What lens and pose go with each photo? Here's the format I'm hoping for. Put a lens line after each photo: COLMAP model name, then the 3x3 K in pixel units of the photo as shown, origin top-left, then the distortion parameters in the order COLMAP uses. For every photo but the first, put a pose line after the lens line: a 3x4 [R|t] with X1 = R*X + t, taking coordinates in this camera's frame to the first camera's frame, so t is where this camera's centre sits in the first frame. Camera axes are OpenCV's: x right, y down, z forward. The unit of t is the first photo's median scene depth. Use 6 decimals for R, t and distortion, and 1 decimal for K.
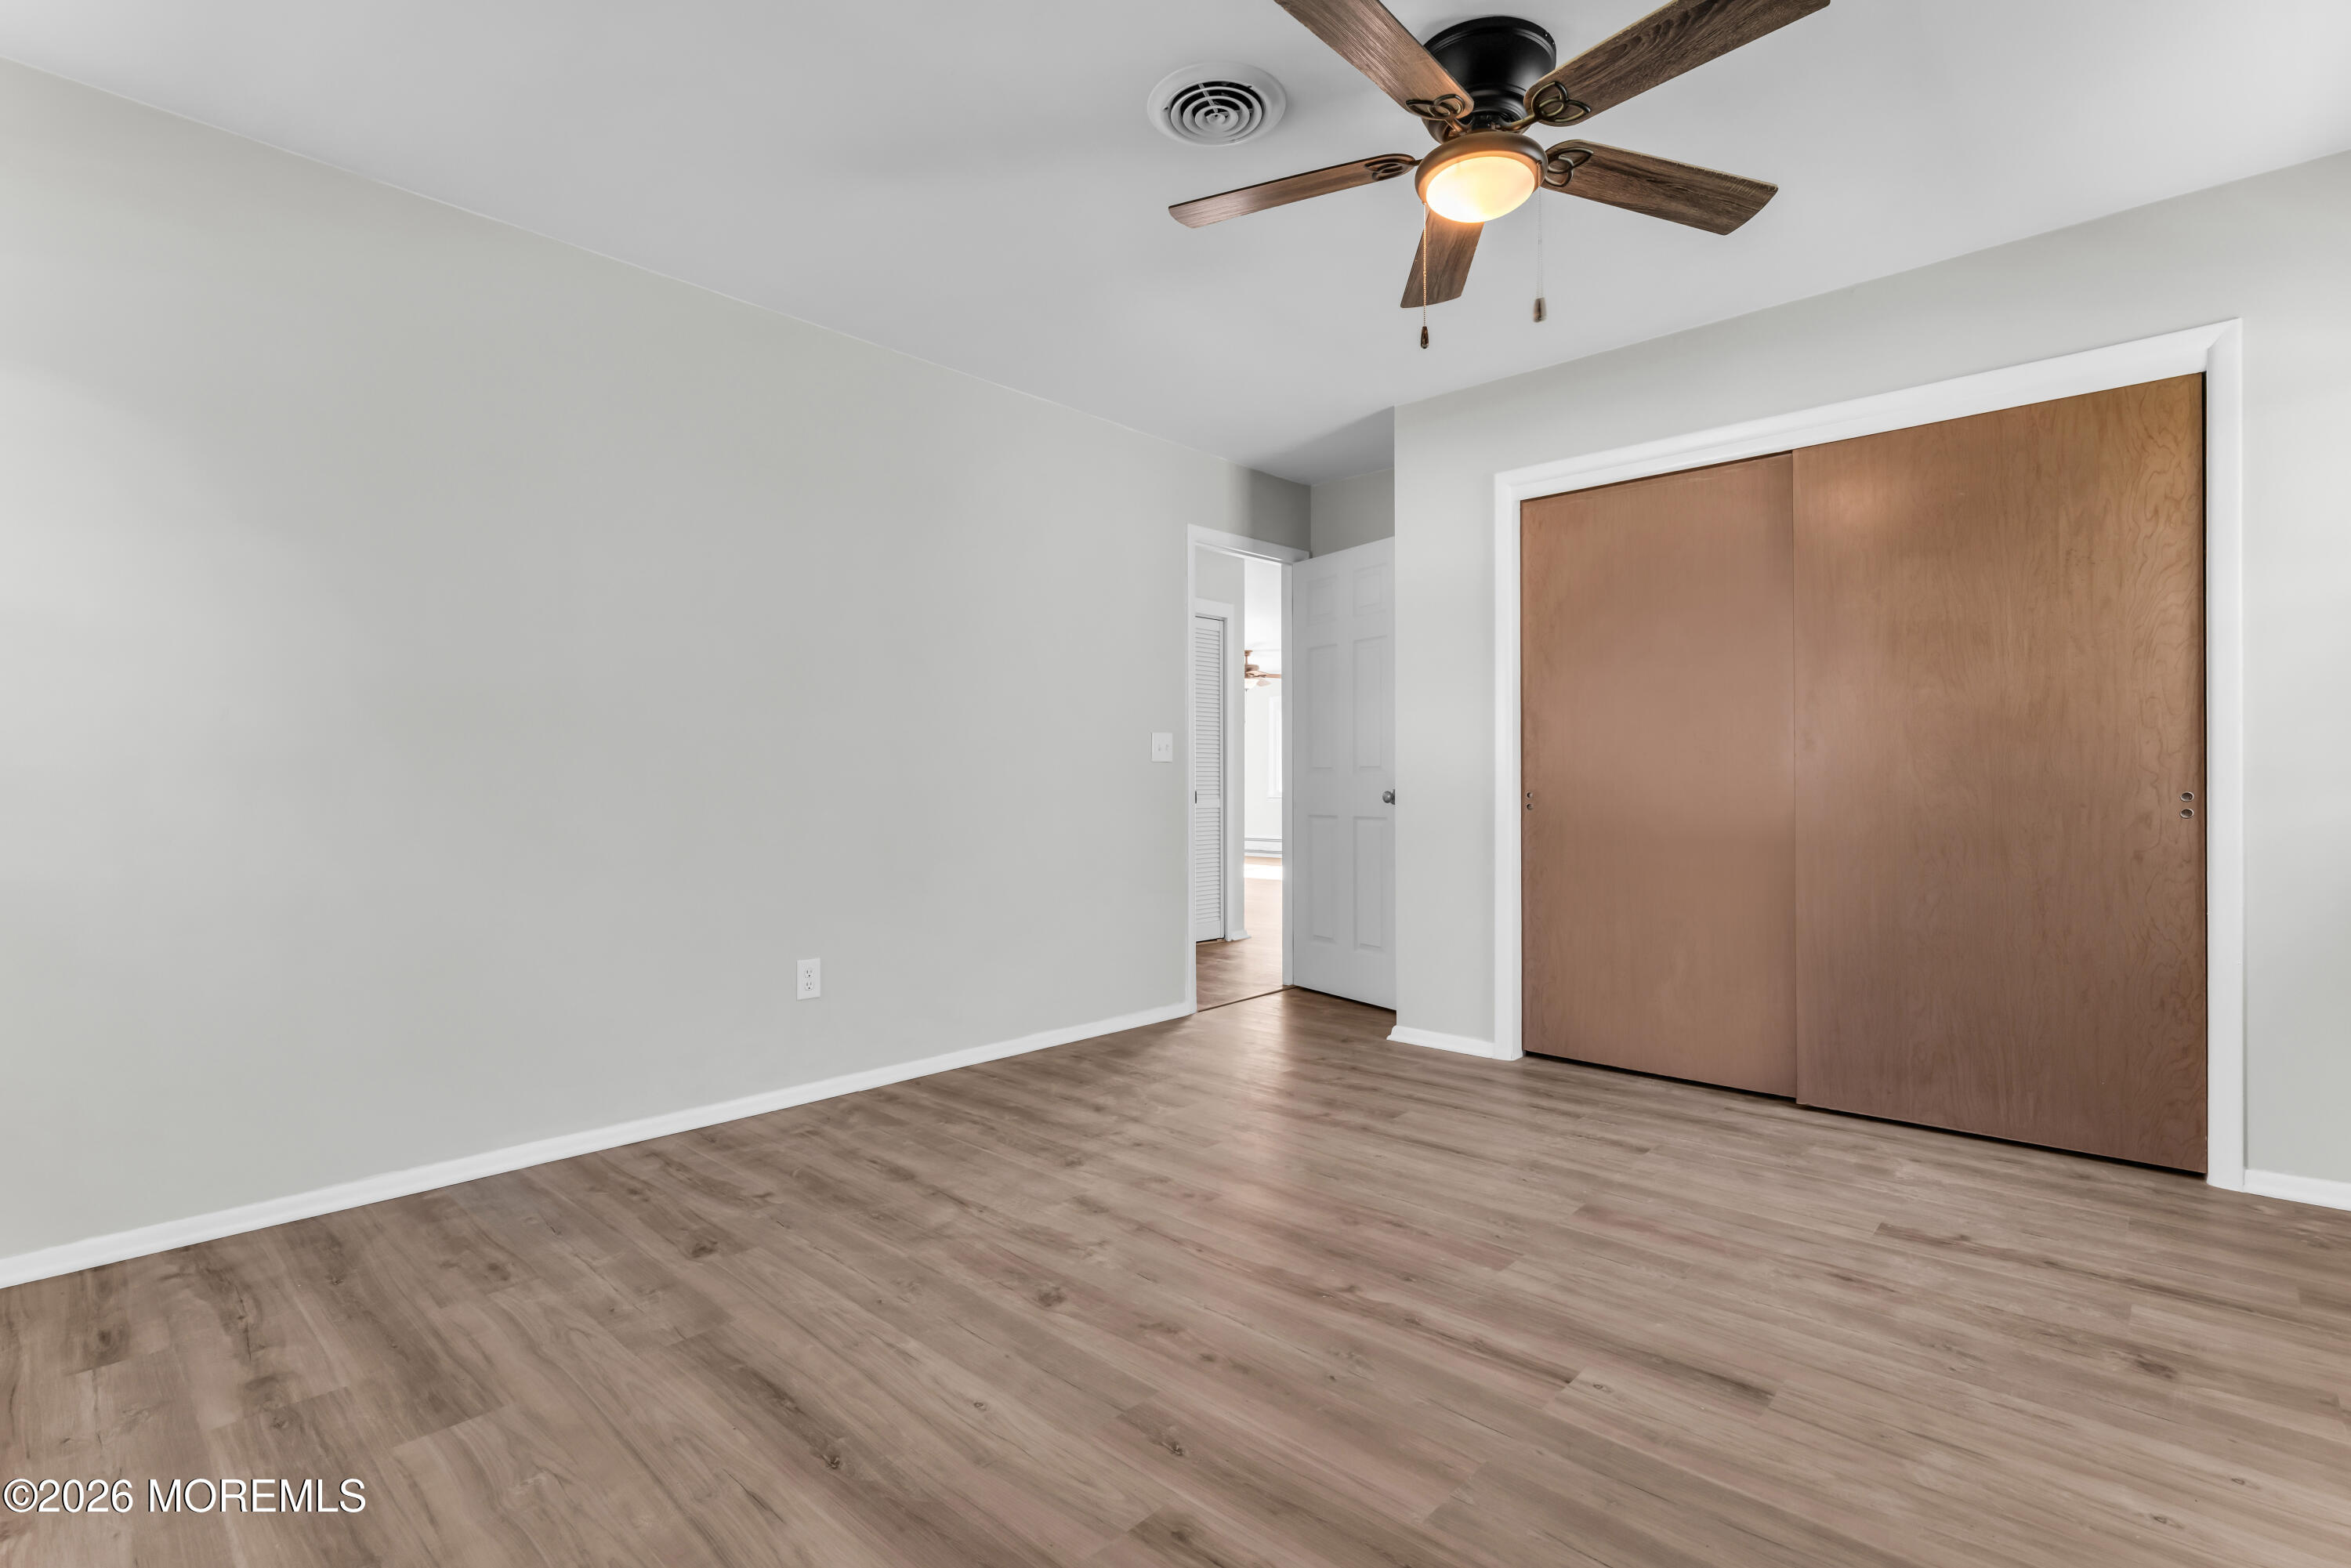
lens RADIAL K [[1071.5, 0, 1175.5], [0, 1071.5, 784.0], [0, 0, 1]] dist [-0.003059, -0.000820]
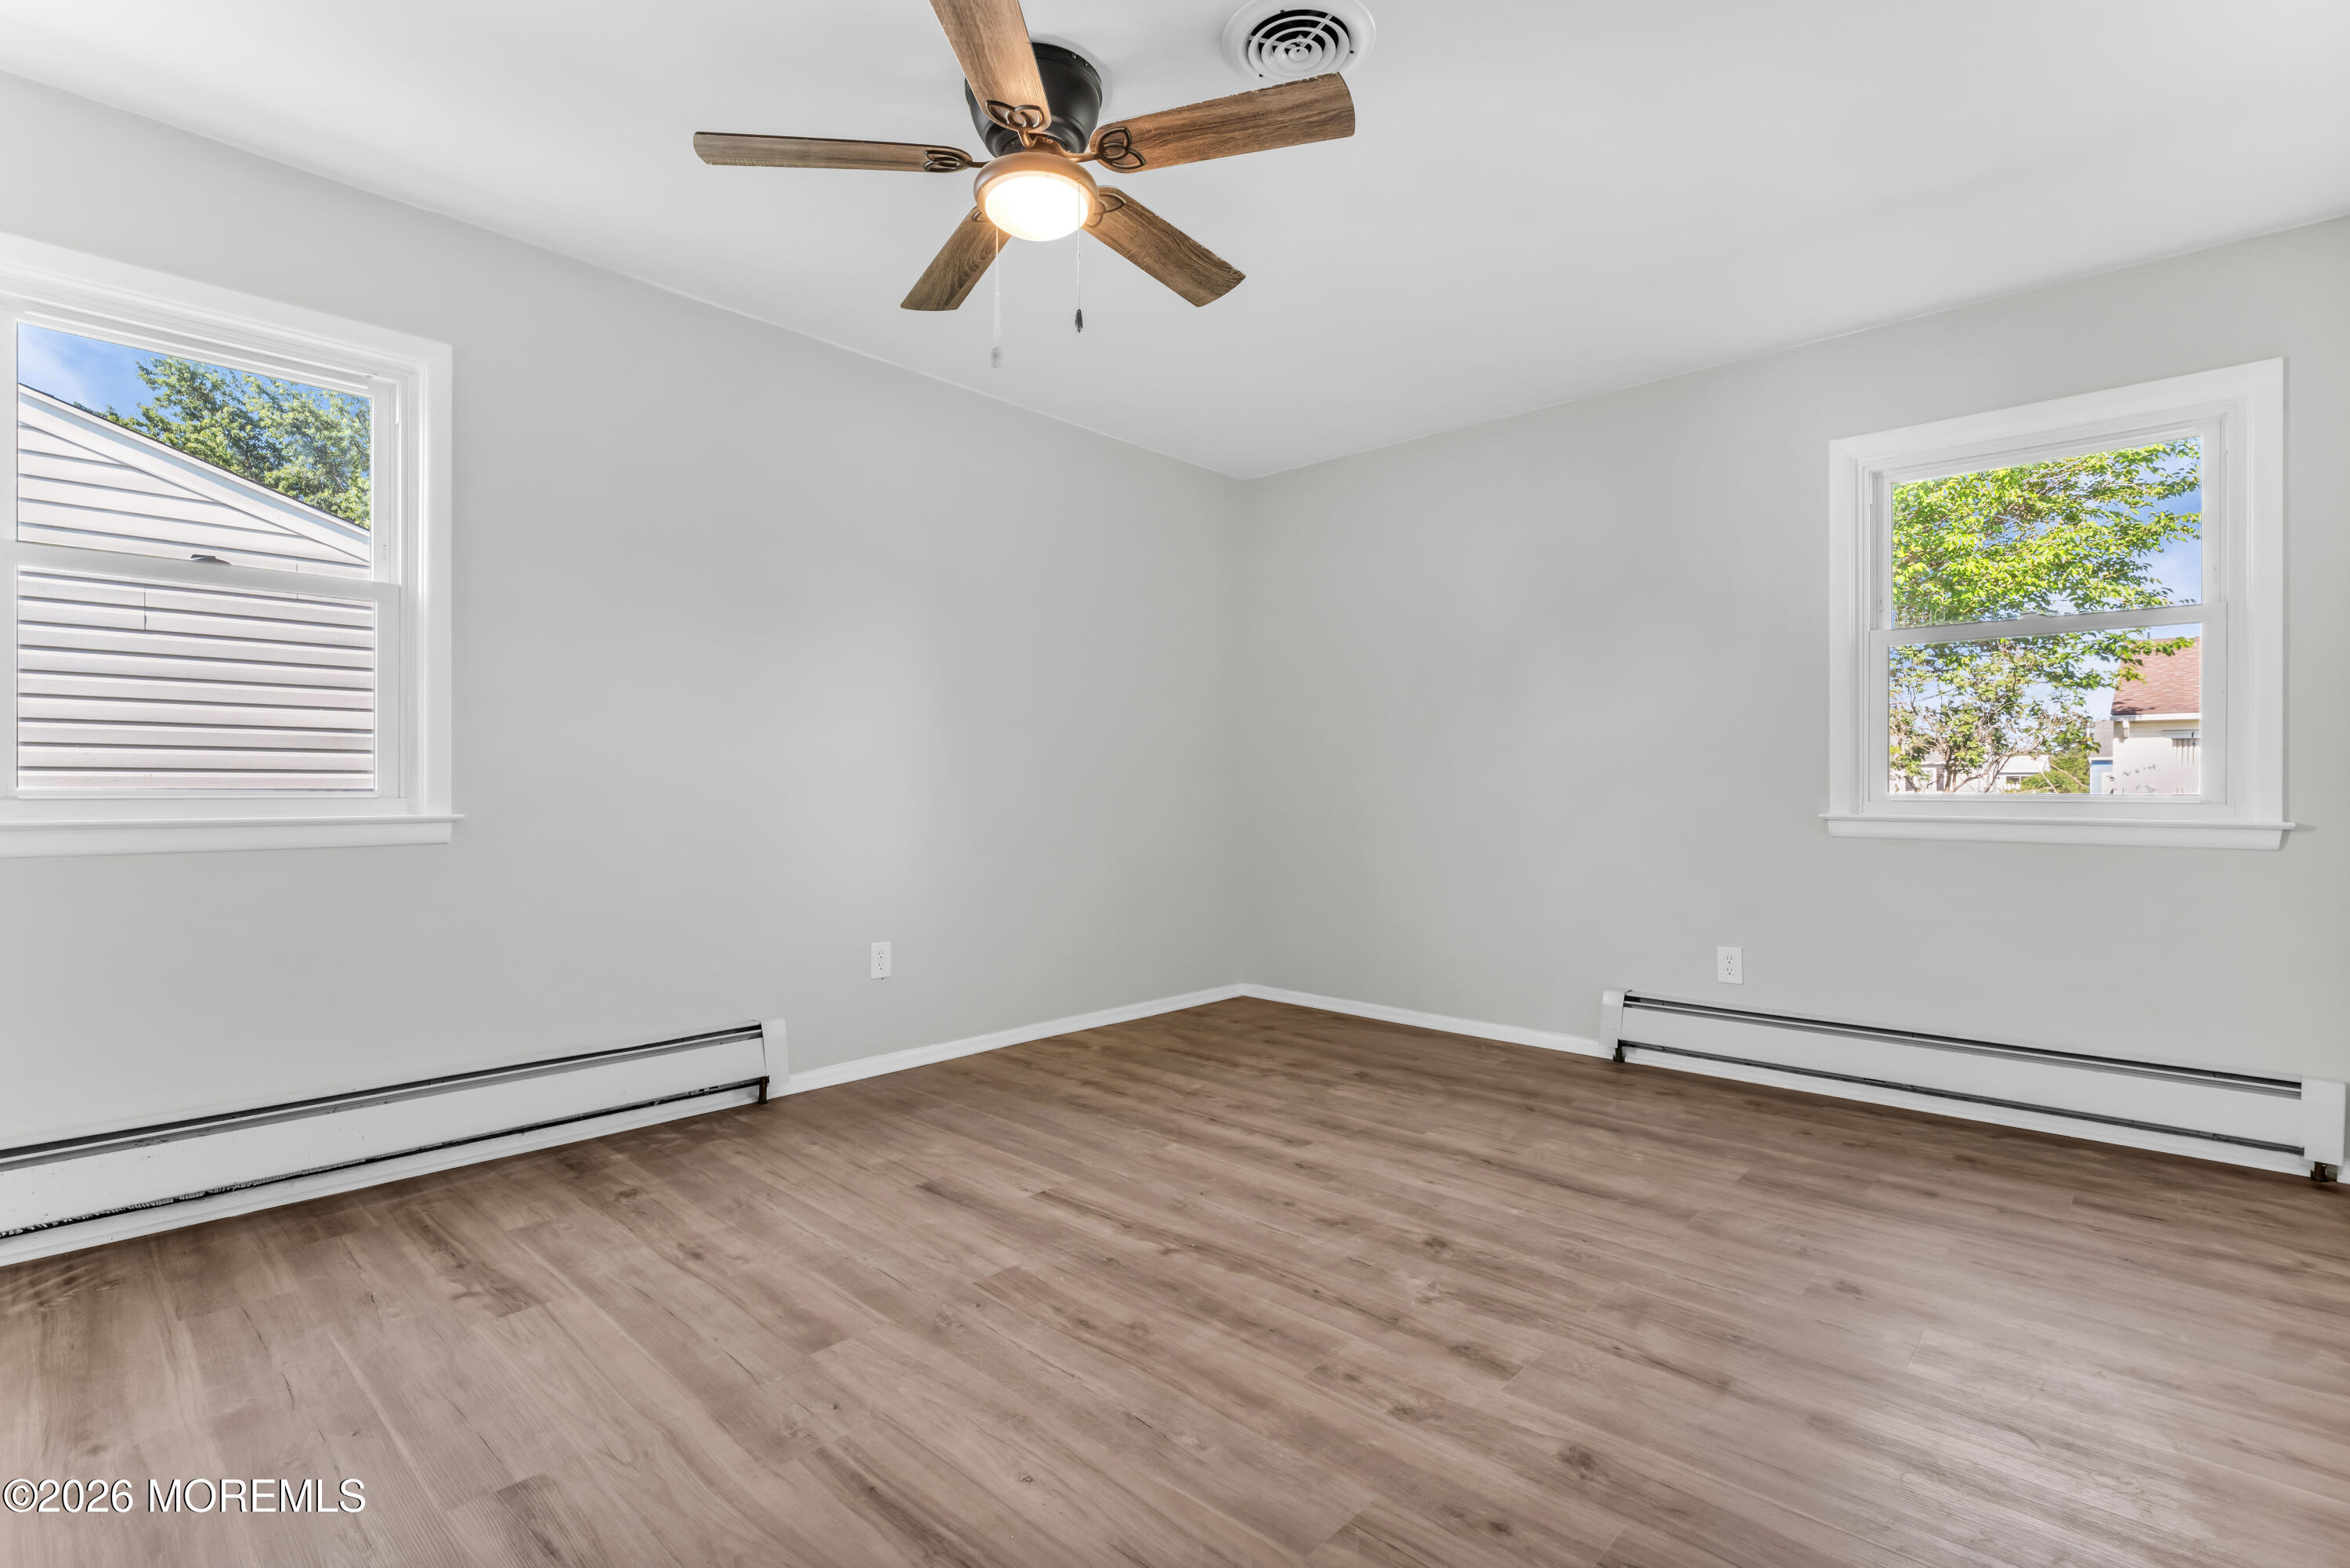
lens RADIAL K [[1071.0, 0, 1175.0], [0, 1071.0, 784.0], [0, 0, 1]] dist [-0.003059, -0.000820]
pose [[-0.999987, 0.000767, -0.004978, 0.158235], [0.000792, 0.999987, -0.005114, 0.002557], [0.004974, -0.005118, -0.999975, 2.054191]]
